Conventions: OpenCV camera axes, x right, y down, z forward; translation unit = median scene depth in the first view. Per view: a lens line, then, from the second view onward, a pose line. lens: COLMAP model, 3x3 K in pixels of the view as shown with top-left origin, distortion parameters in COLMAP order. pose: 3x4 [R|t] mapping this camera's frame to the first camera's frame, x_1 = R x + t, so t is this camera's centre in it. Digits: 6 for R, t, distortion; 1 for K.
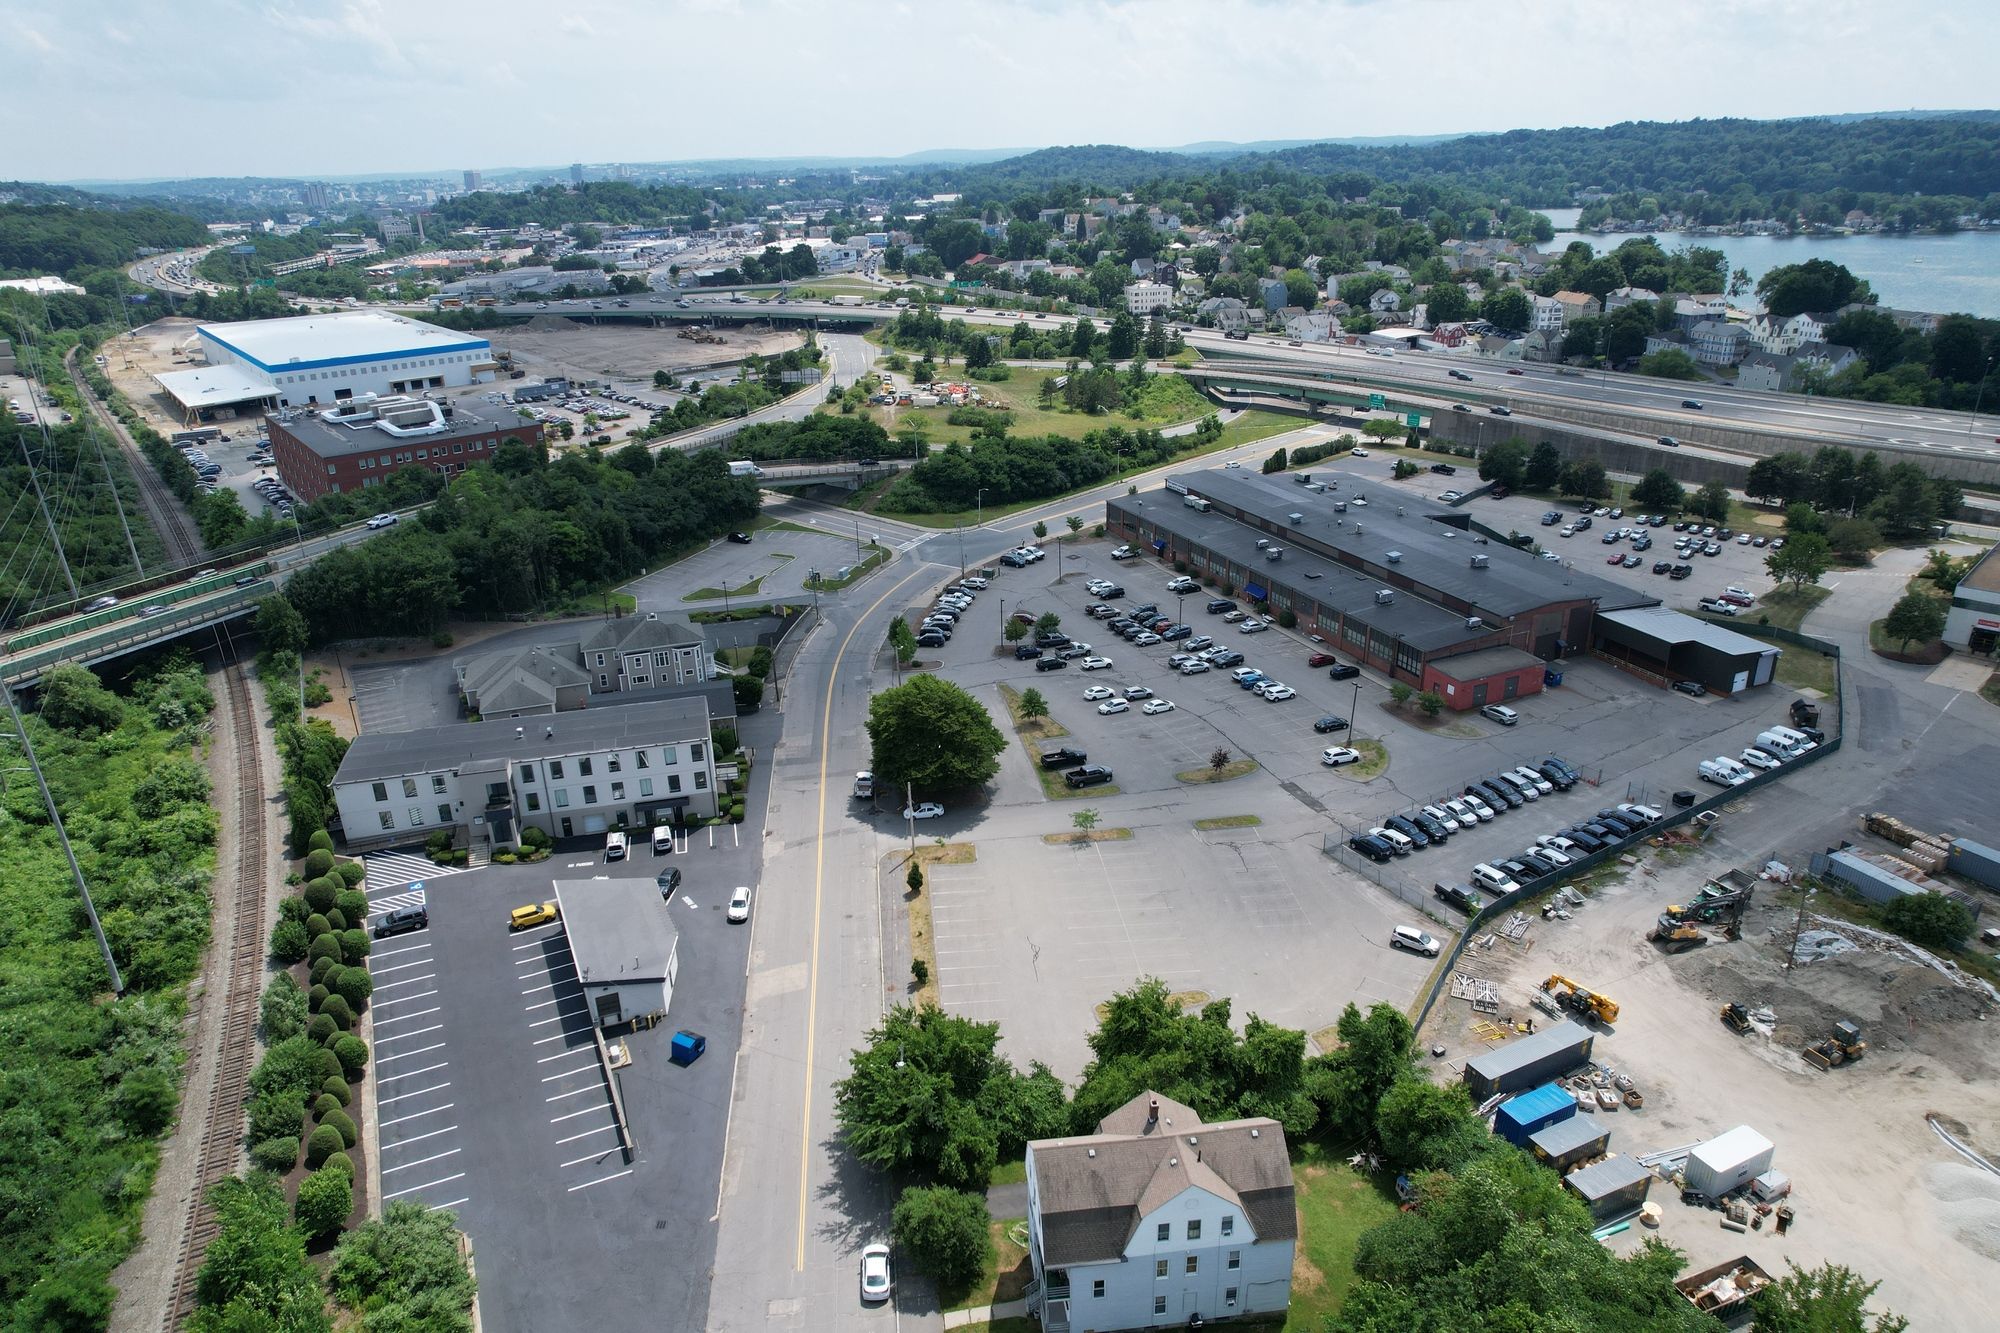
lens RADIAL K [[1268.6, 0, 1000.0], [0, 1268.6, 666.5], [0, 0, 1]] dist [-0.082537, 0.074478]
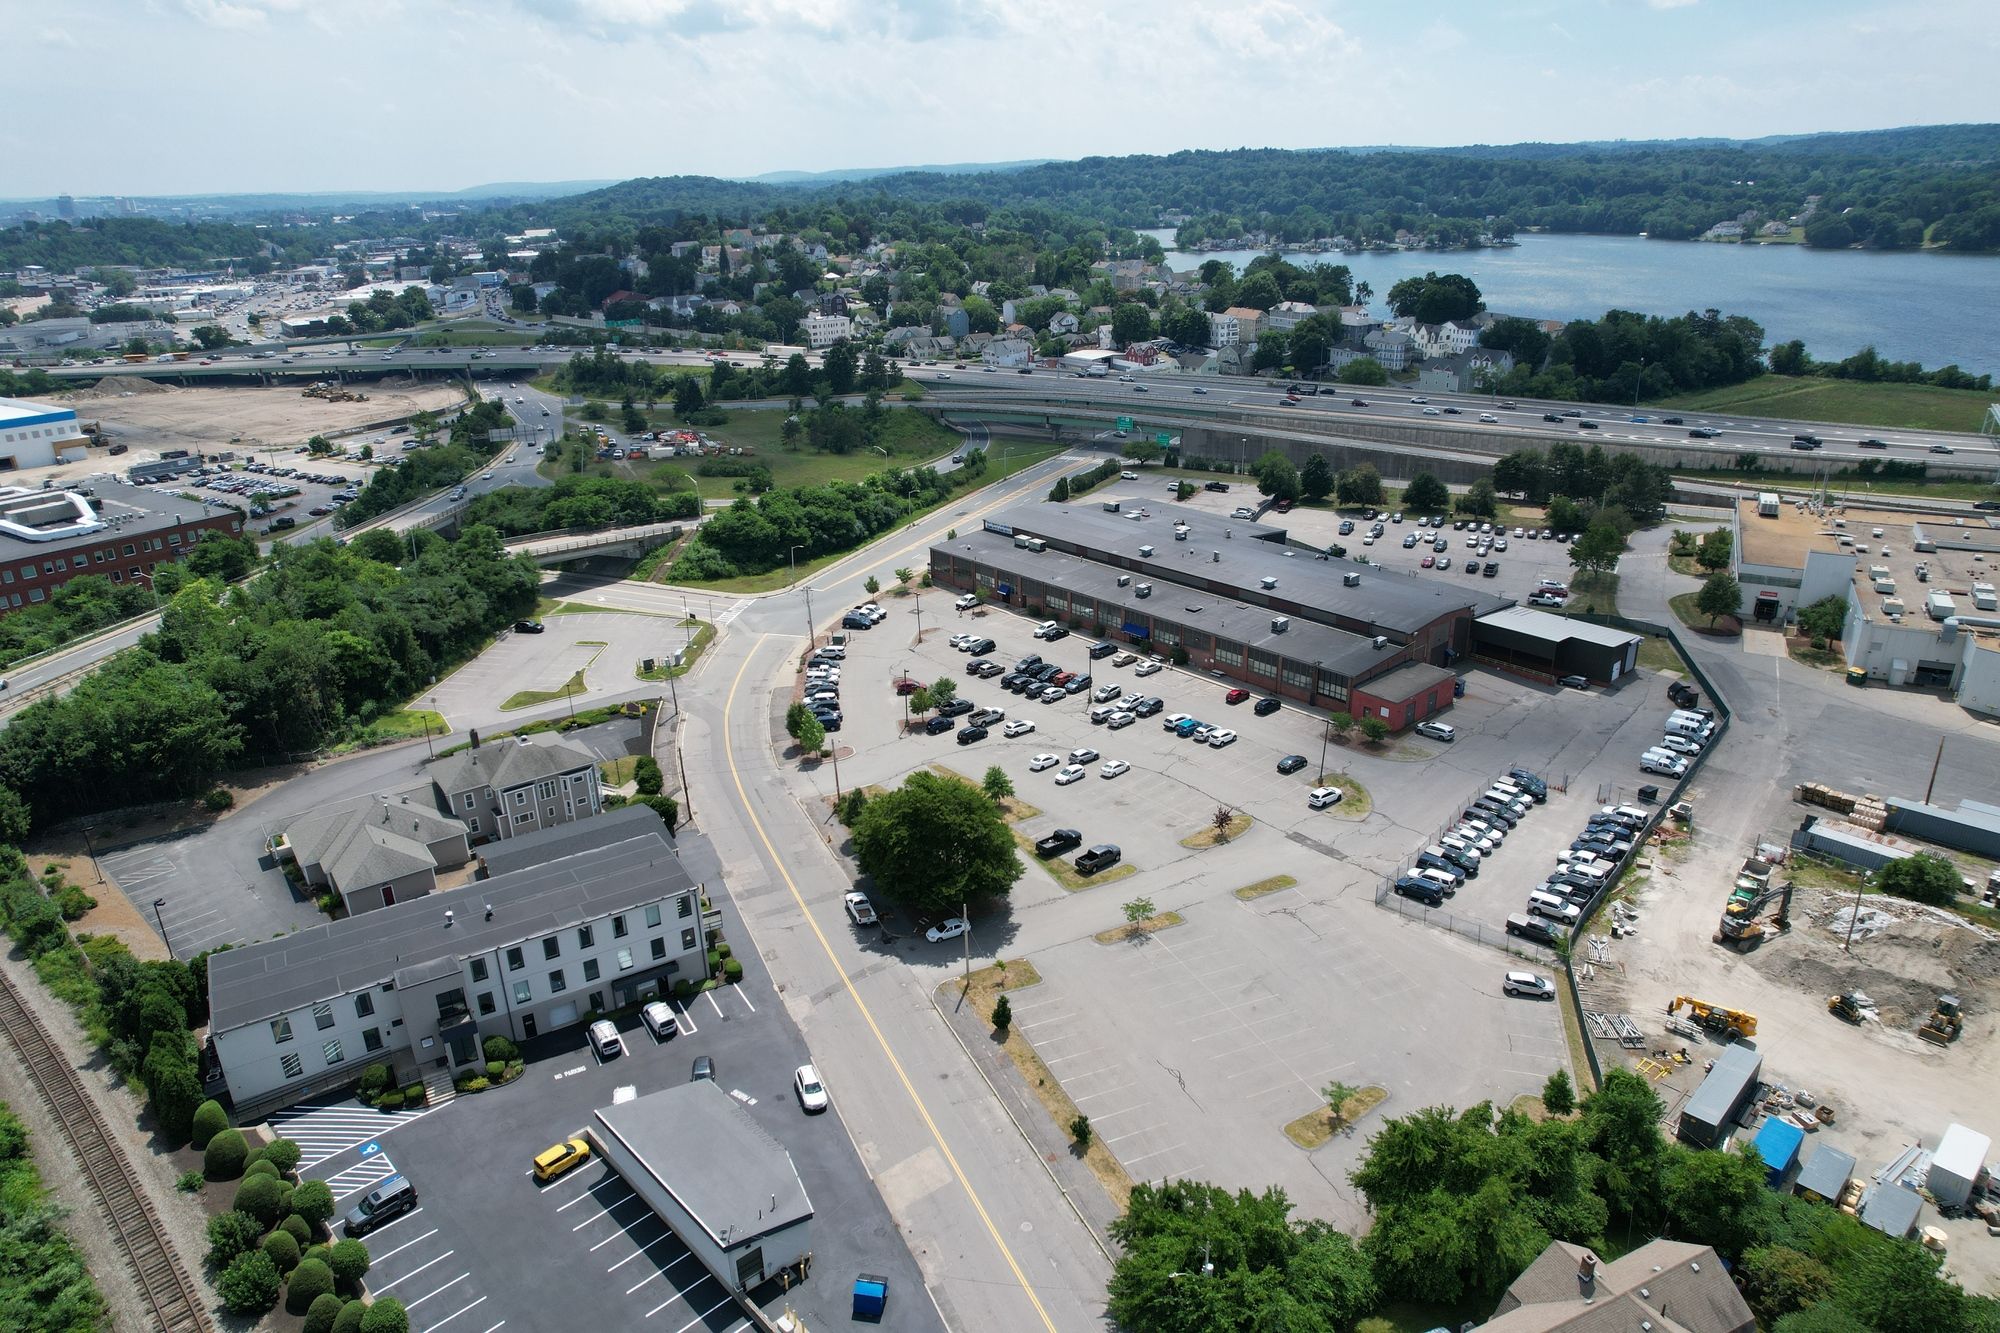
lens RADIAL K [[1268.6, 0, 1000.0], [0, 1268.6, 666.5], [0, 0, 1]] dist [-0.082537, 0.074478]
pose [[0.951944, -0.110369, 0.285695, -0.159364], [0.116259, 0.993212, -0.003684, -0.036609], [-0.283349, 0.036722, 0.958314, 0.091445]]
